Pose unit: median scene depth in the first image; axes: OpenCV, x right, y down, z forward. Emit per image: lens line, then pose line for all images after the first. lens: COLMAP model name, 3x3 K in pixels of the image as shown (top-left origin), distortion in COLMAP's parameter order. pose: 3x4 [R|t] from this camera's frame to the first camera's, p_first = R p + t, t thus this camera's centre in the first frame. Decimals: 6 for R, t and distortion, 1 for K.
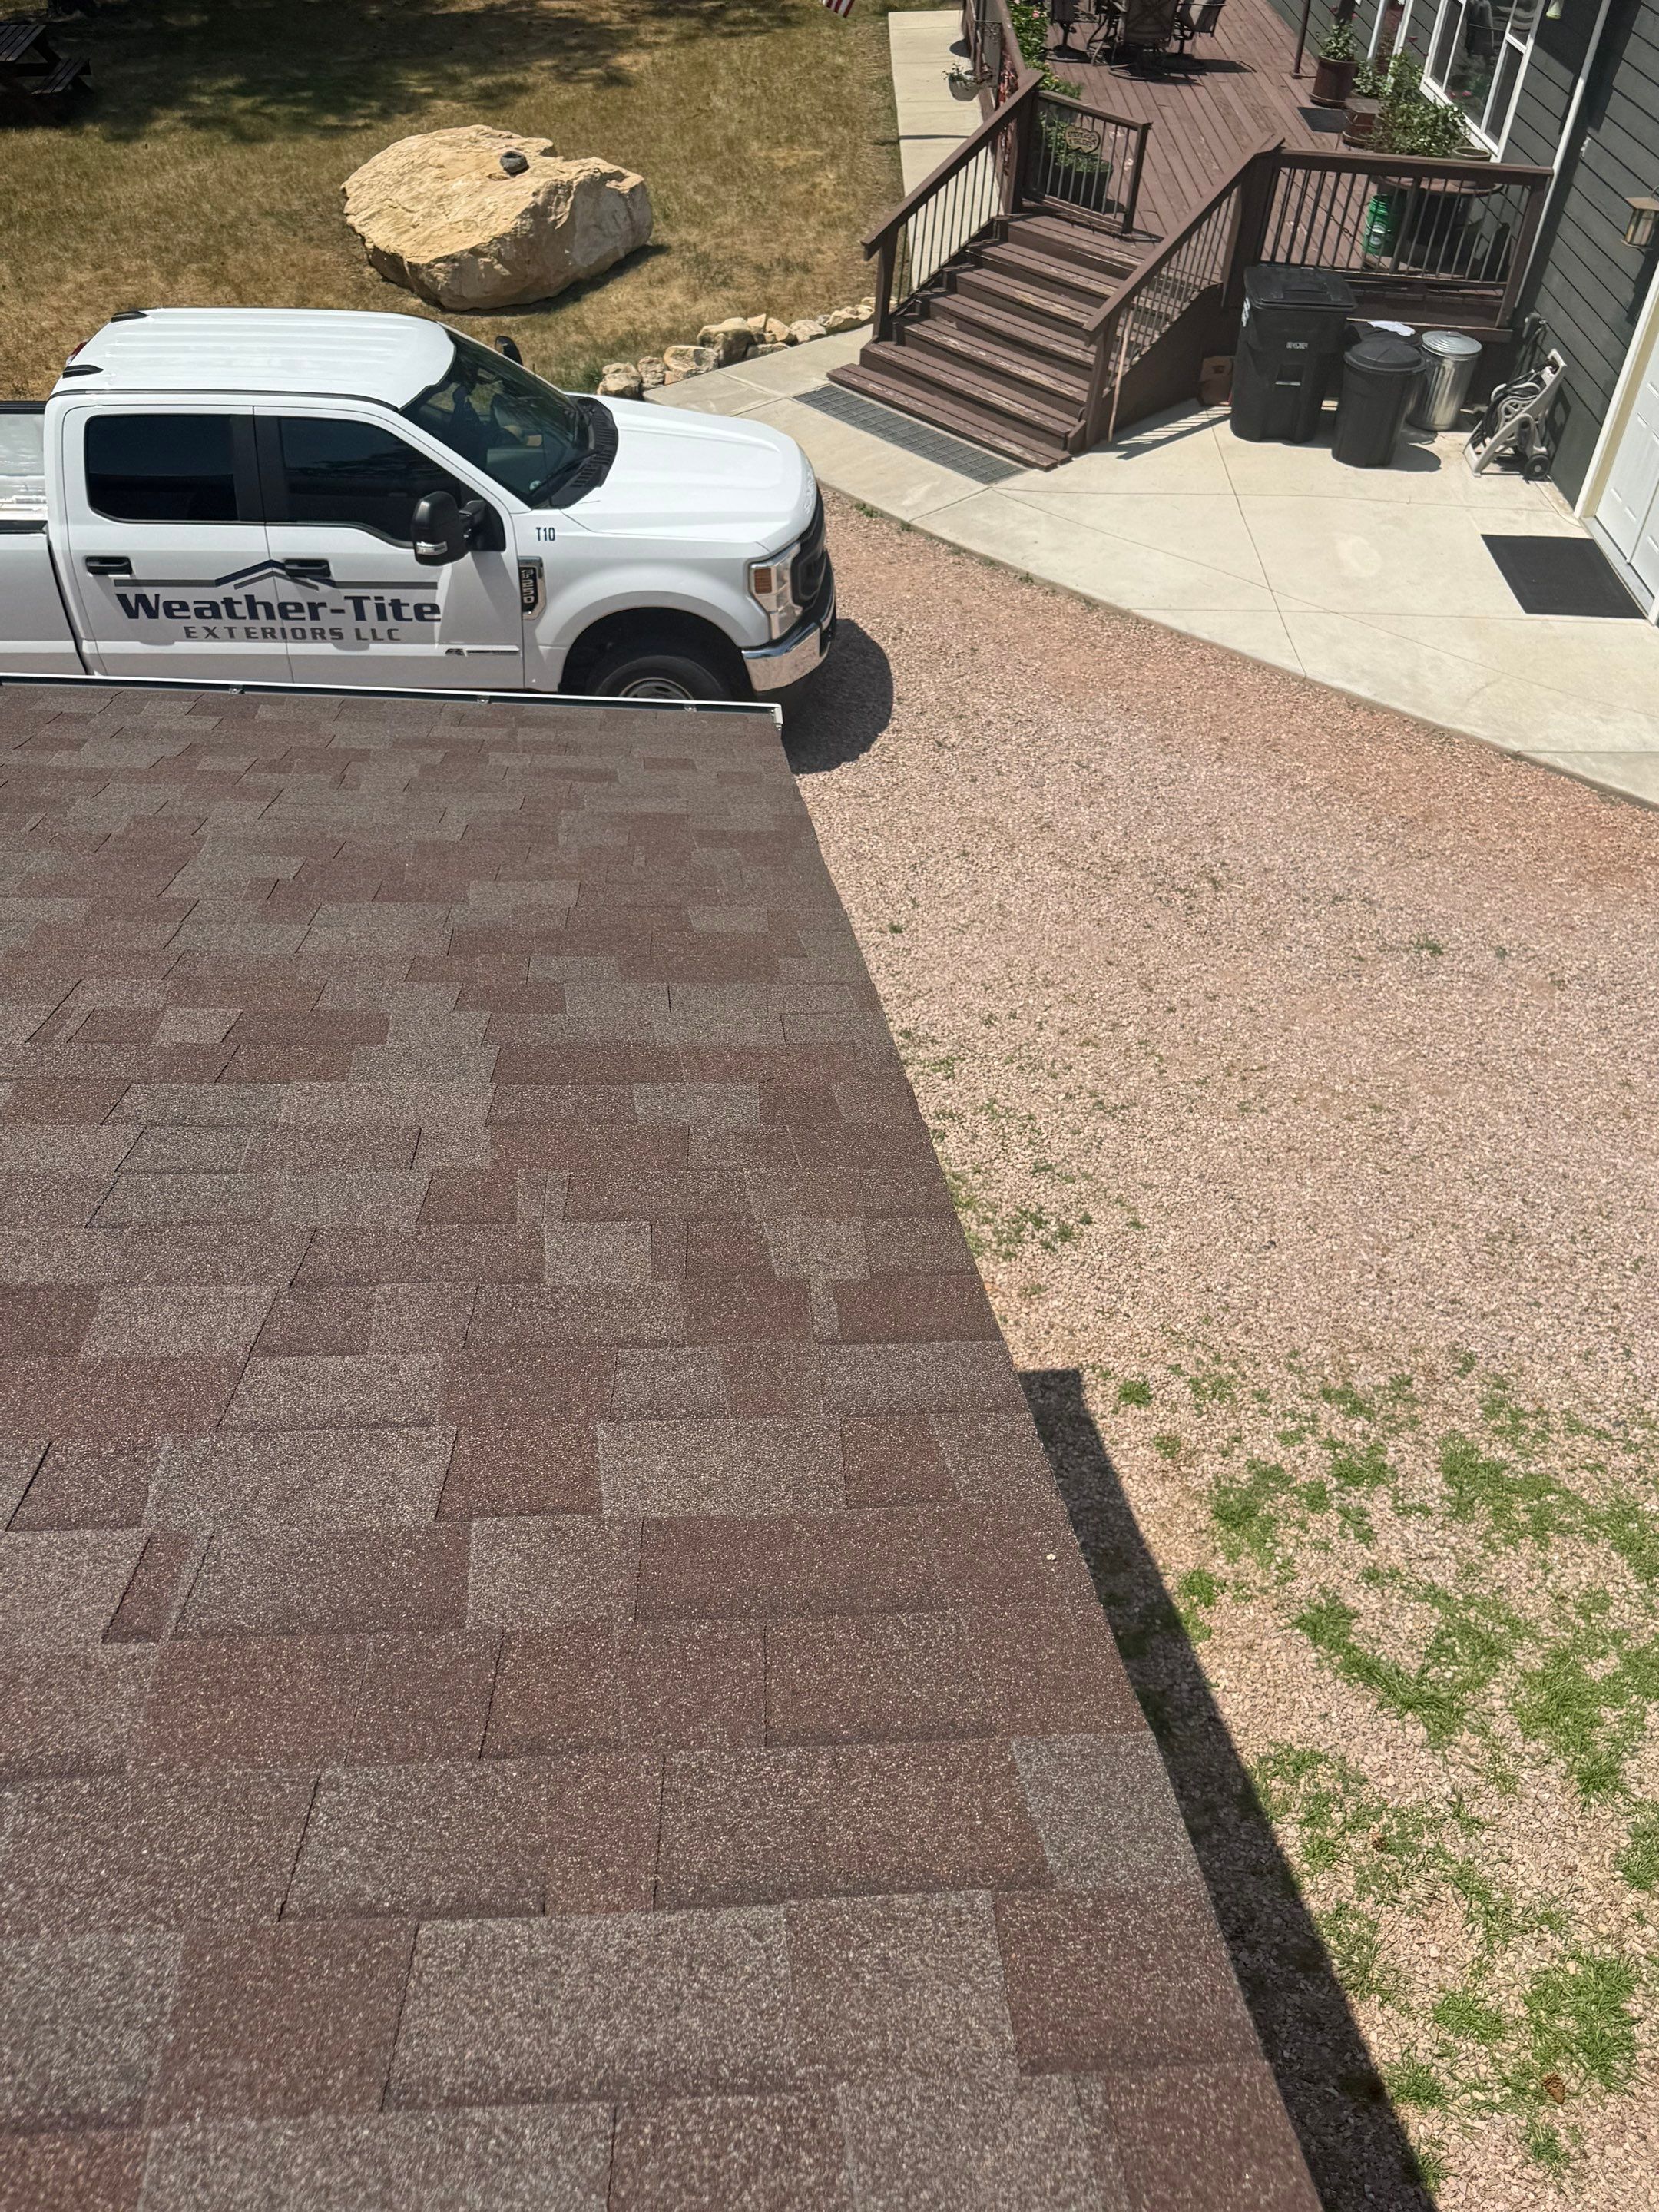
lens RADIAL K [[1959.3, 0, 822.5], [0, 1959.3, 1096.1], [0, 0, 1]] dist [0.080930, -0.113298]
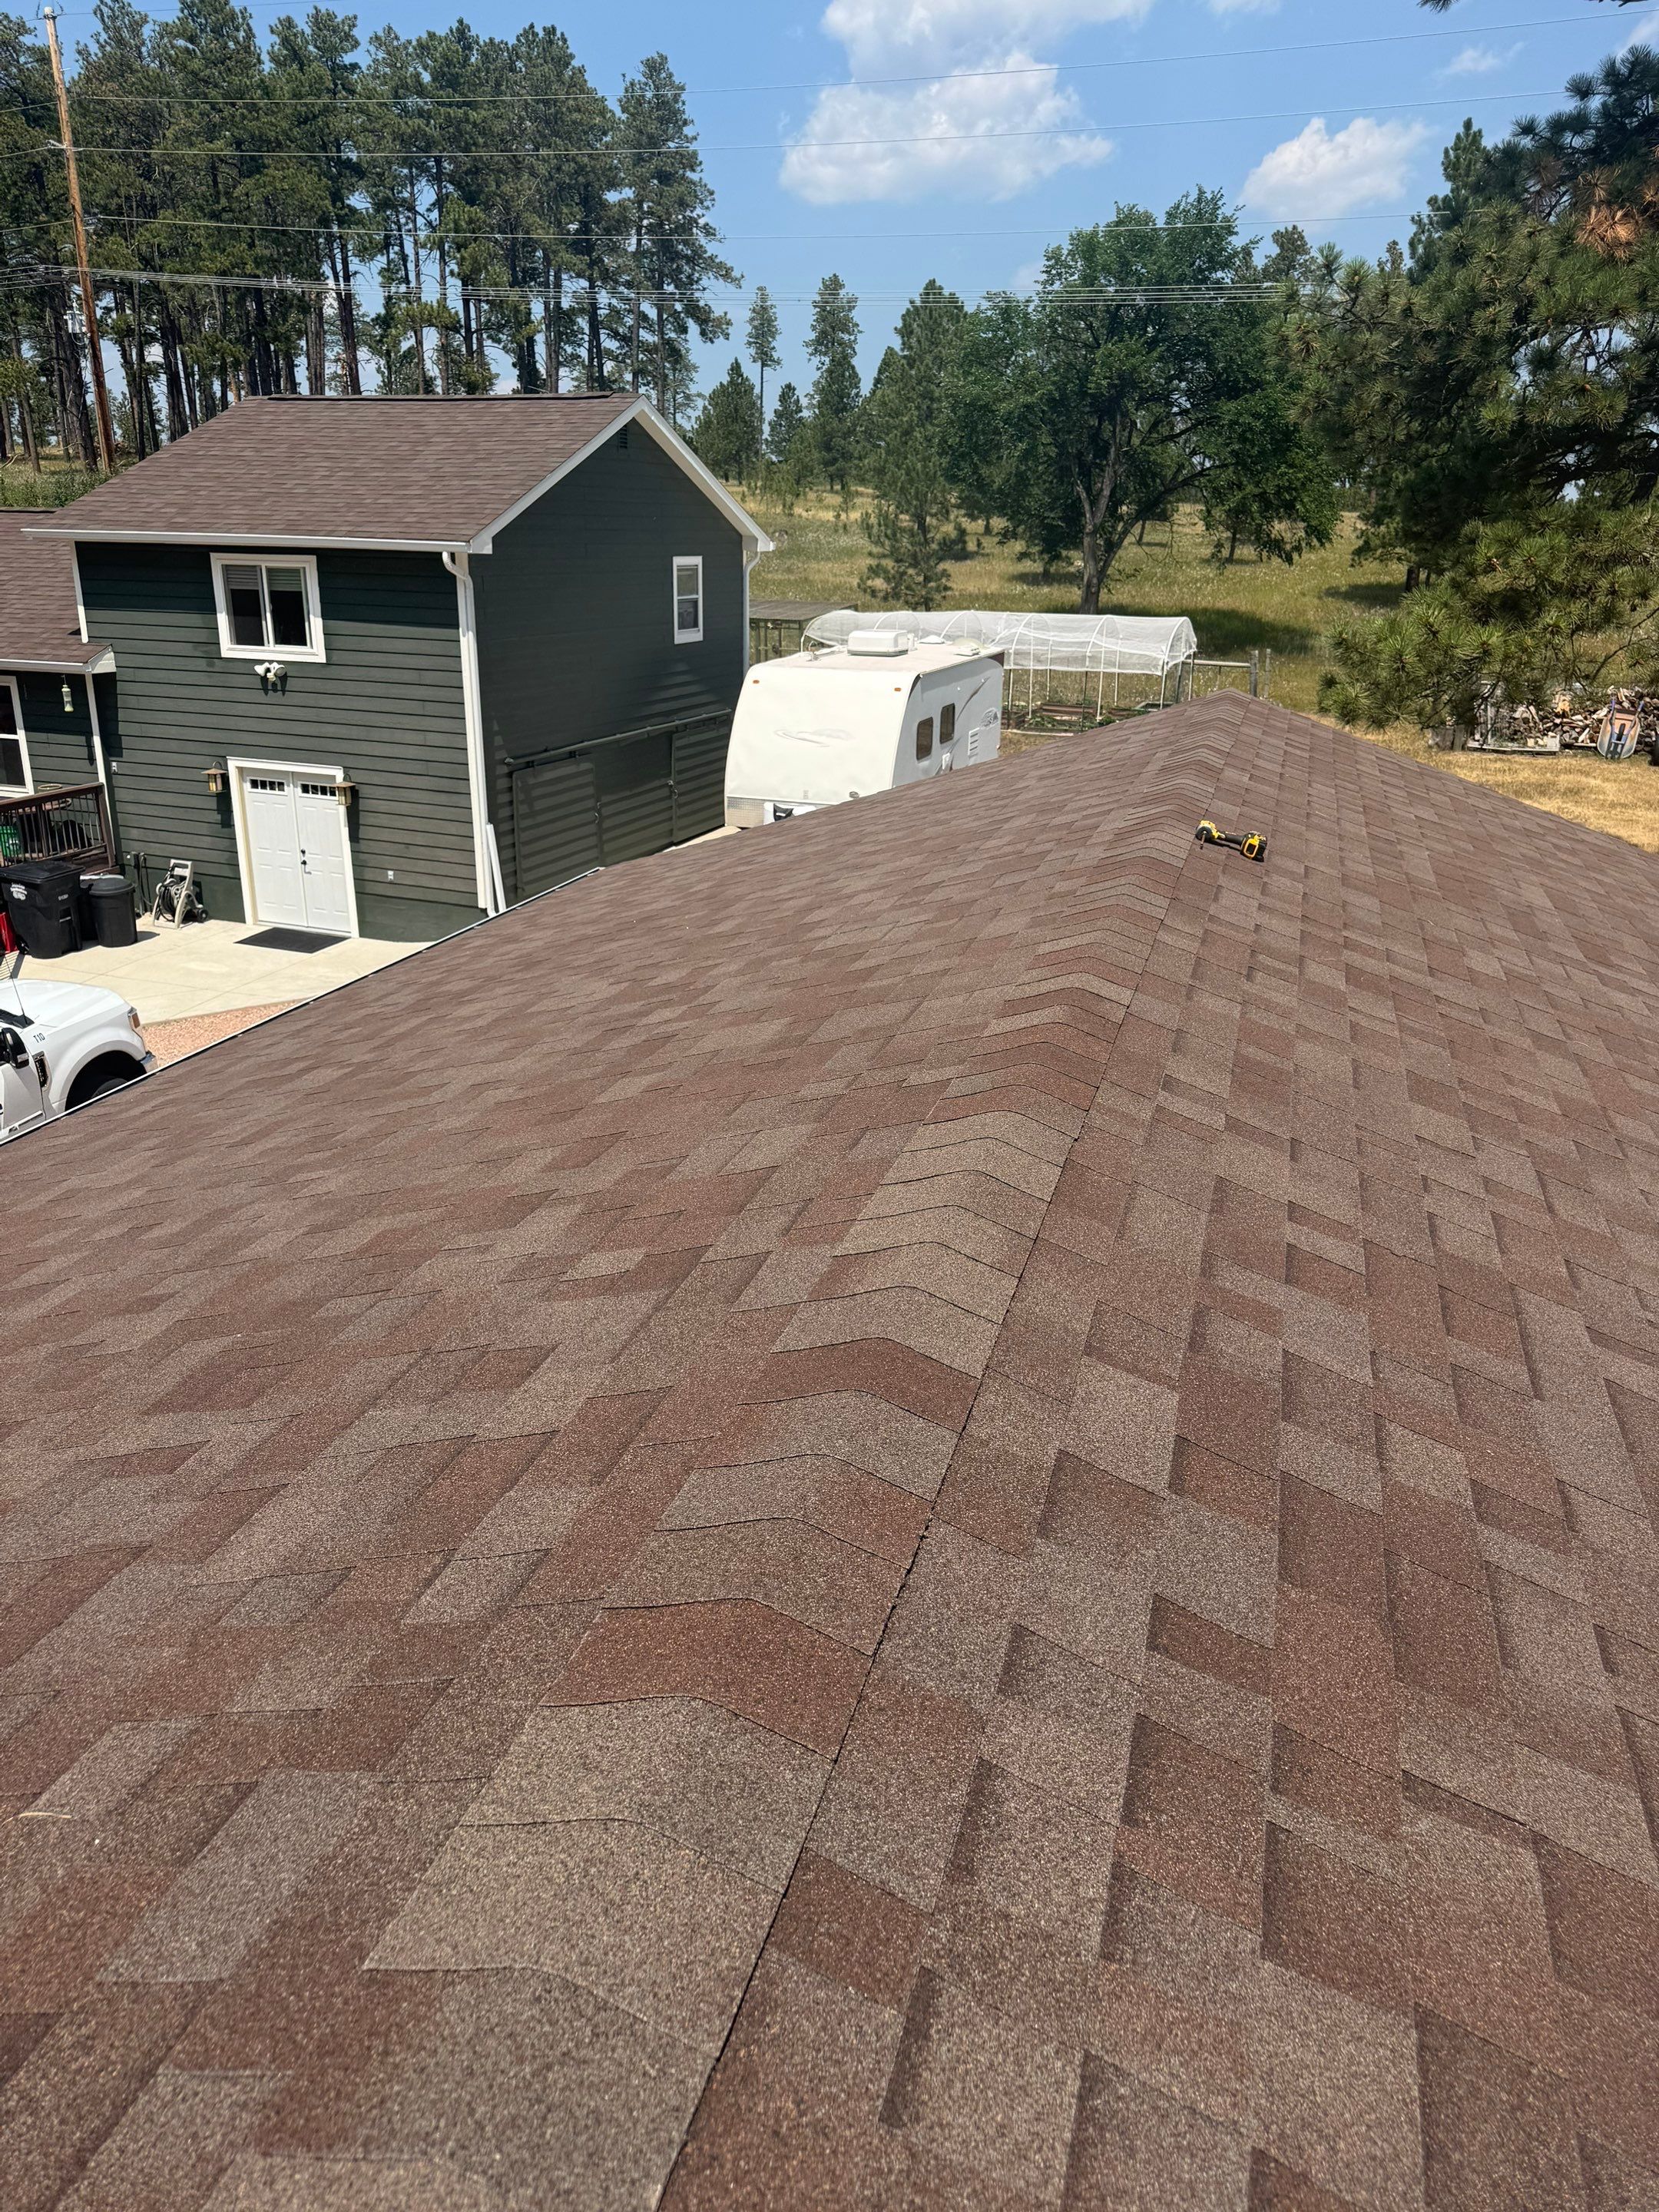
lens RADIAL K [[1533.4, 0, 829.5], [0, 1533.4, 1106.0], [0, 0, 1]] dist [0.047336, -0.035287]
pose [[0.368471, -0.402570, 0.837954, -0.998785], [0.599894, 0.791554, 0.116489, 0.009475], [-0.710180, 0.459760, 0.533164, -0.144798]]
